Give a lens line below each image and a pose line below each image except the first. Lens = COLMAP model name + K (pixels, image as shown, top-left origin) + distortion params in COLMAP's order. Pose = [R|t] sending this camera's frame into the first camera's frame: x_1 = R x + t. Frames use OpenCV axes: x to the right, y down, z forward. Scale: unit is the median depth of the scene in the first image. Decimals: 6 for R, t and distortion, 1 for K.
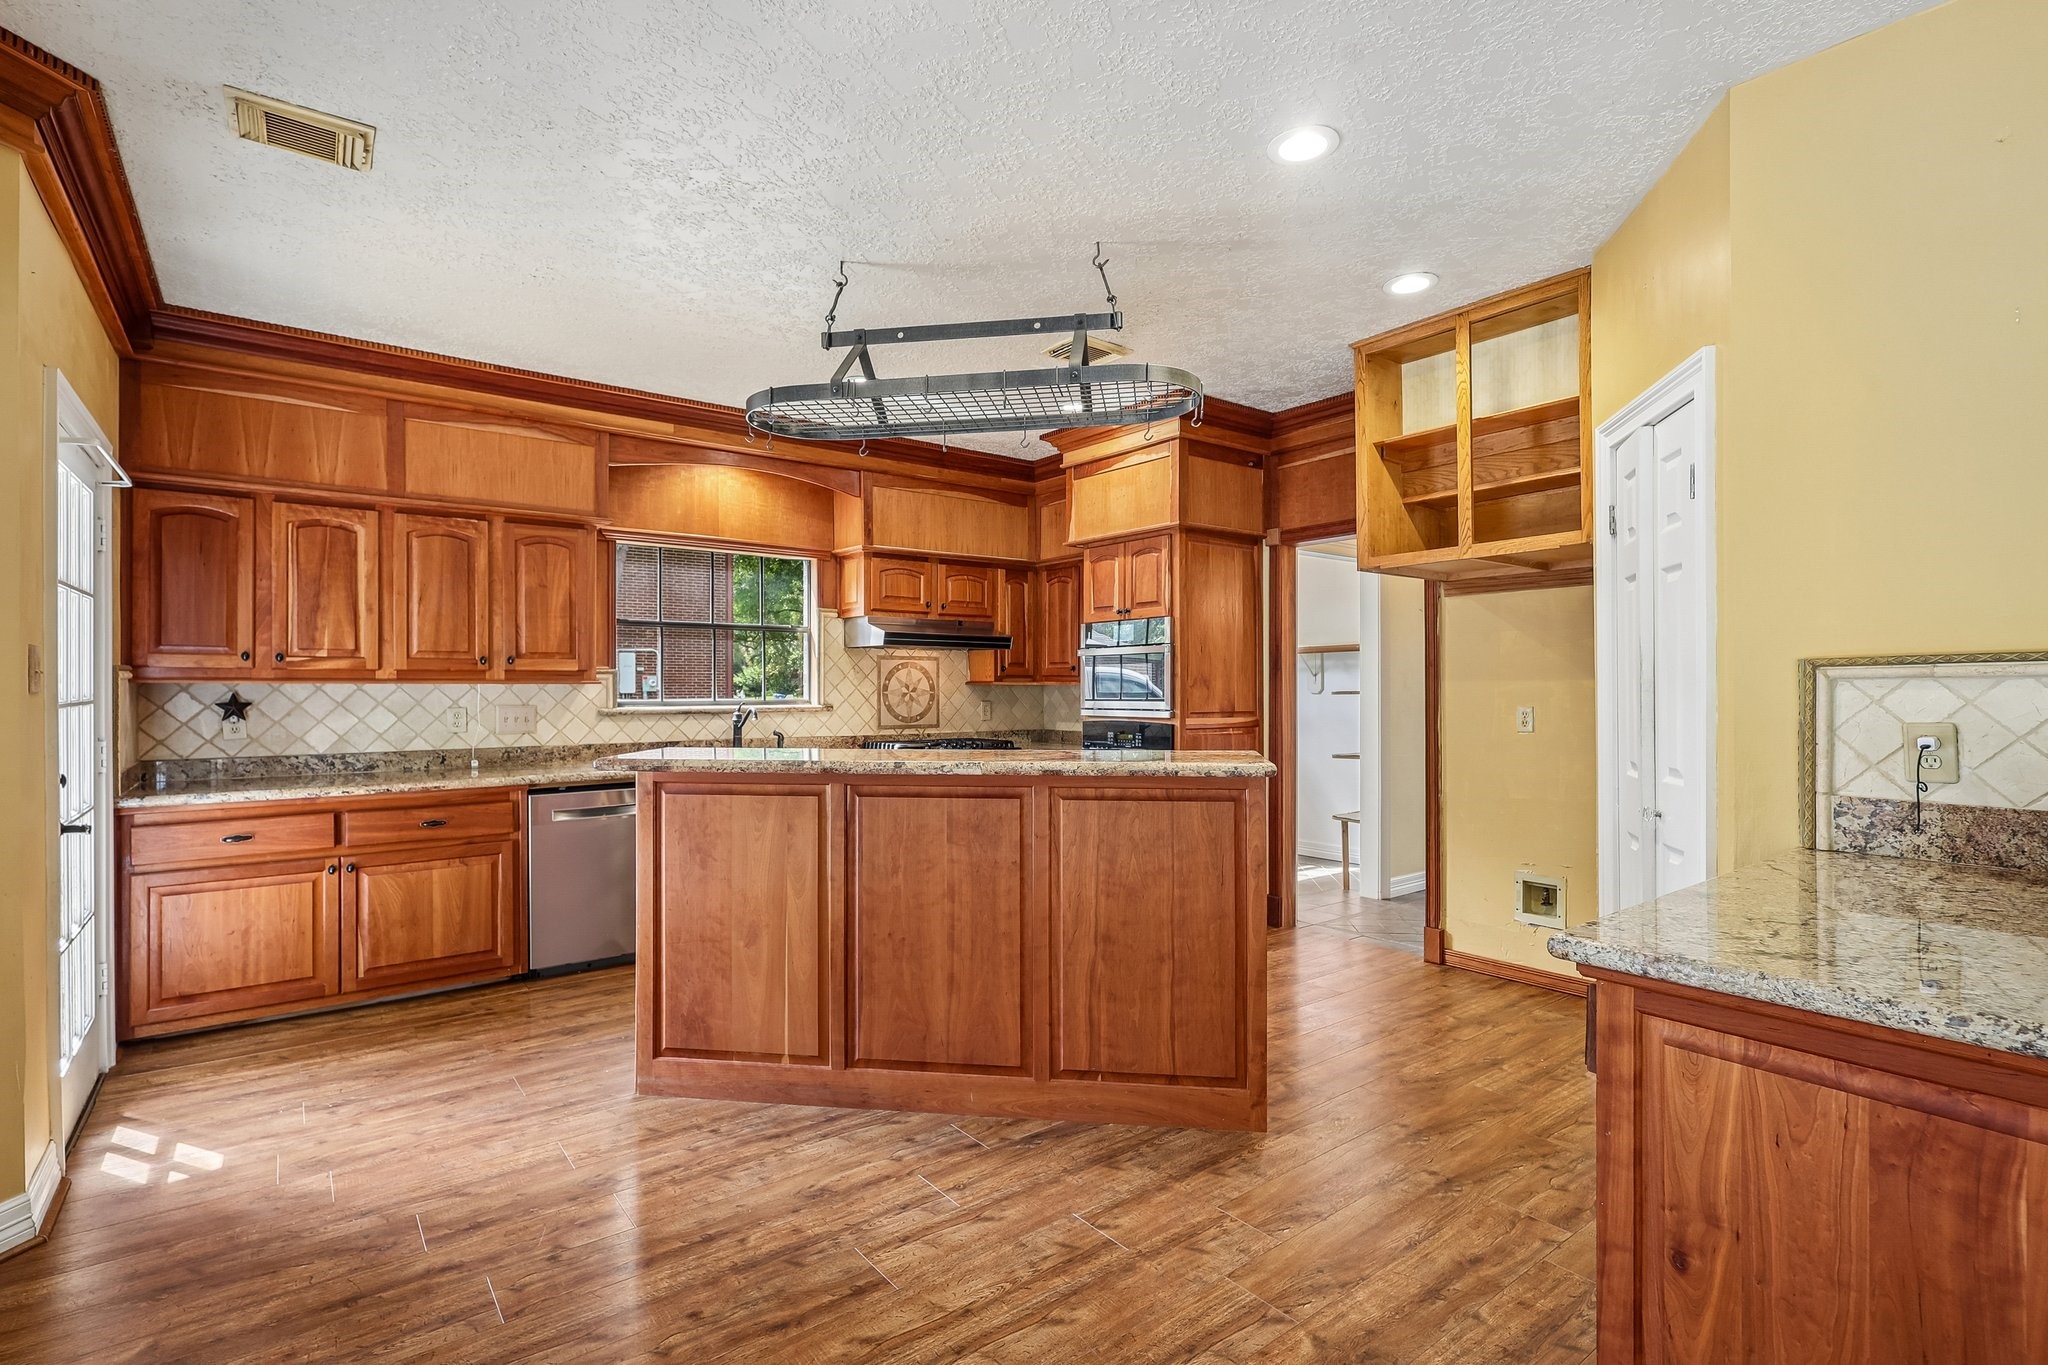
lens RADIAL K [[961.4, 0, 1022.2], [0, 961.4, 686.3], [0, 0, 1]] dist [0.001106, 0.001075]
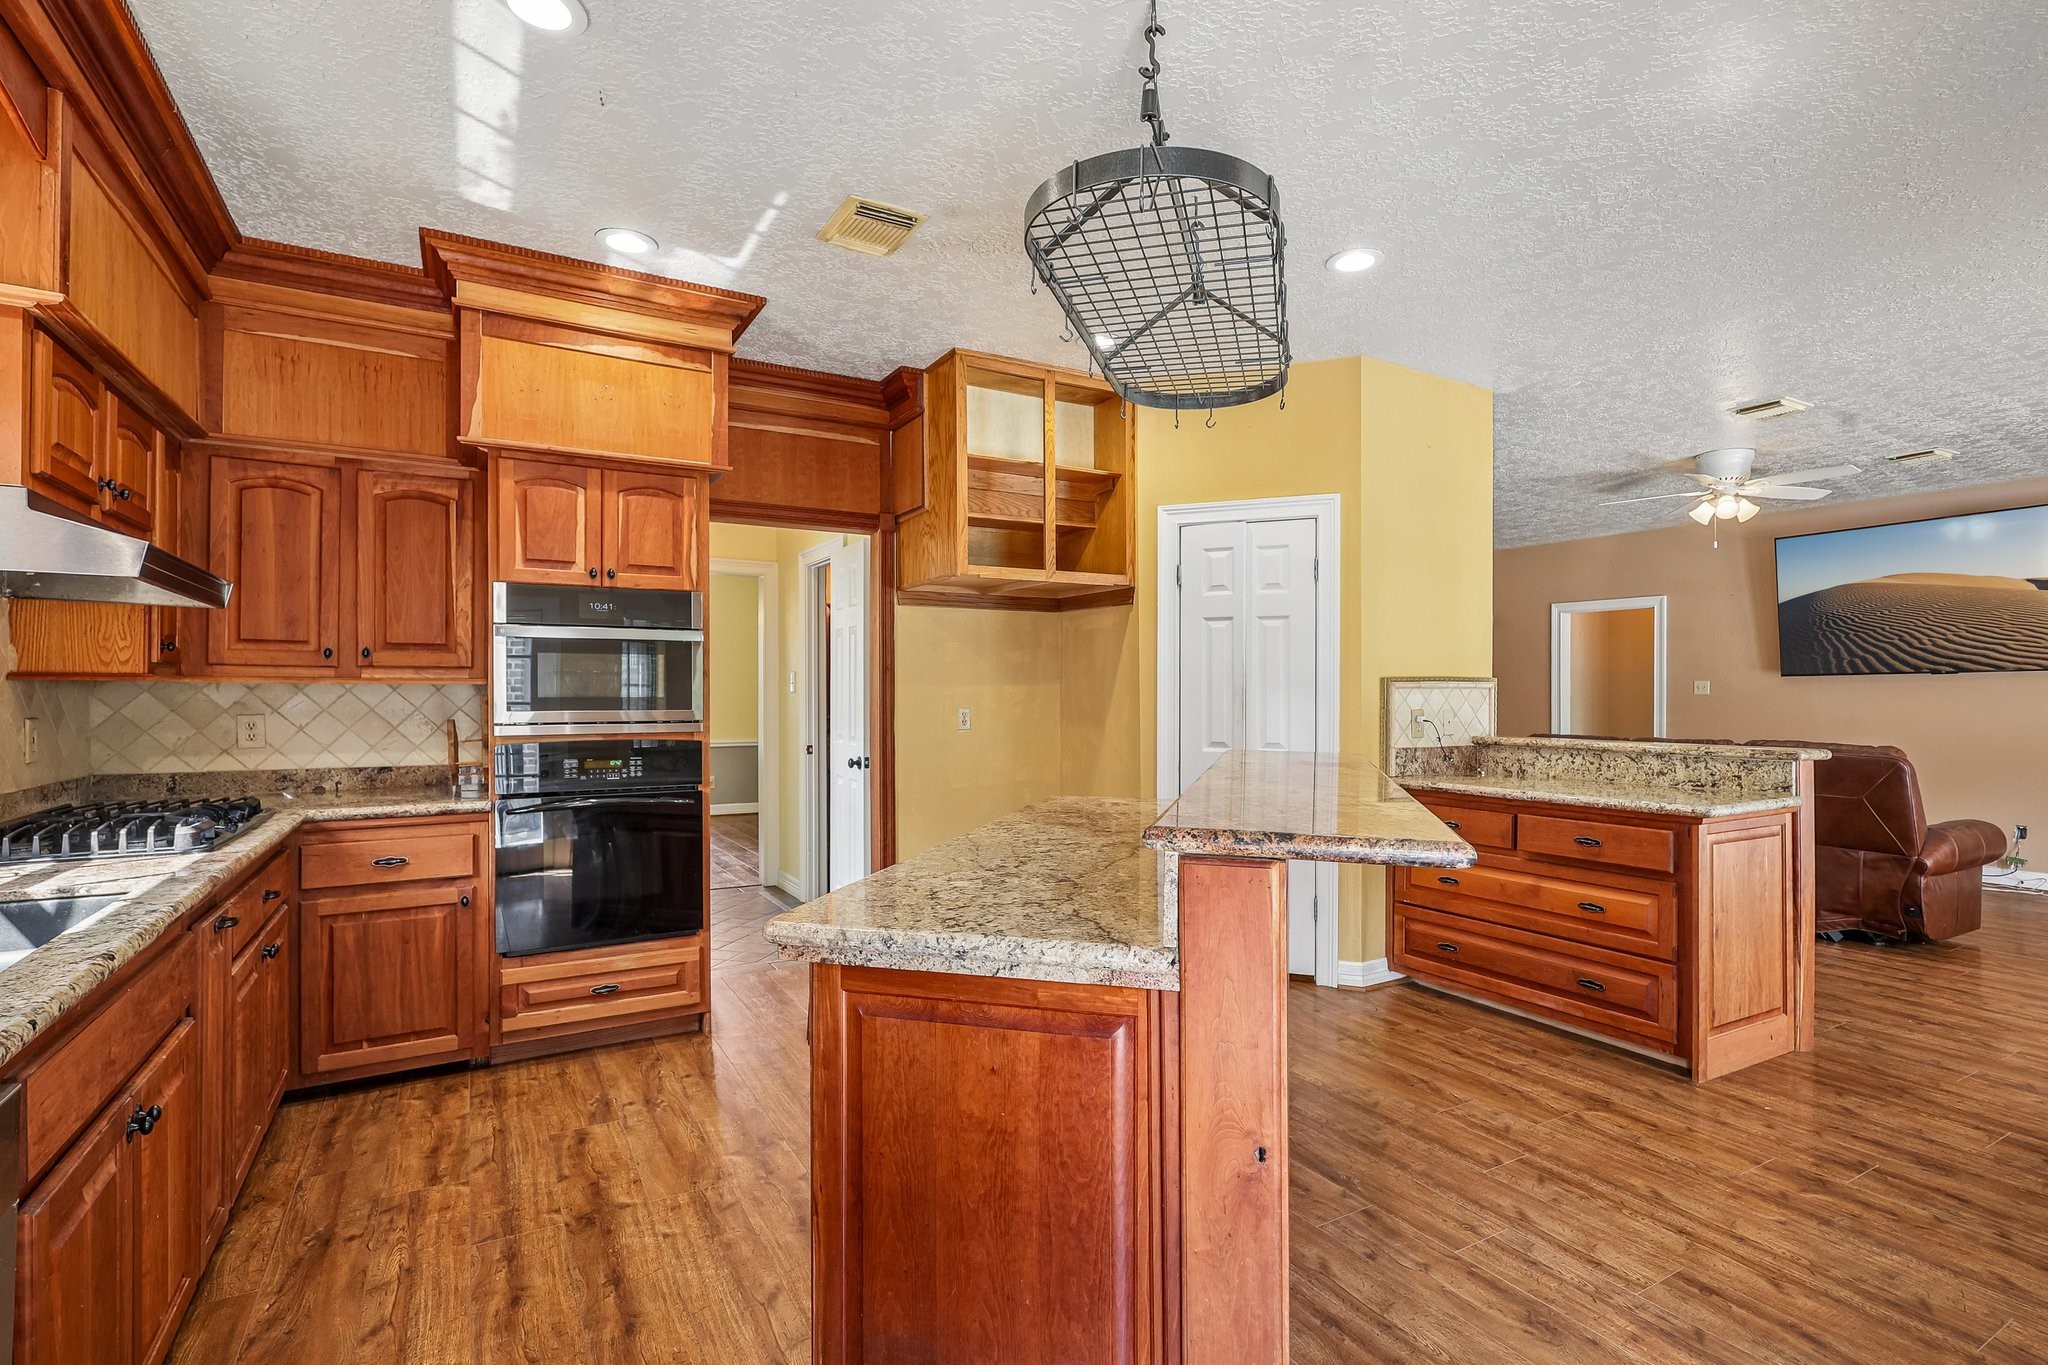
lens RADIAL K [[961.4, 0, 1019.1], [0, 961.4, 690.6], [0, 0, 1]] dist [0.001106, 0.001075]
pose [[0.141064, 0.001508, 0.989999, -1.221716], [-0.004548, 0.999989, -0.000875, 0.003143], [-0.989990, -0.004379, 0.141069, 1.511522]]
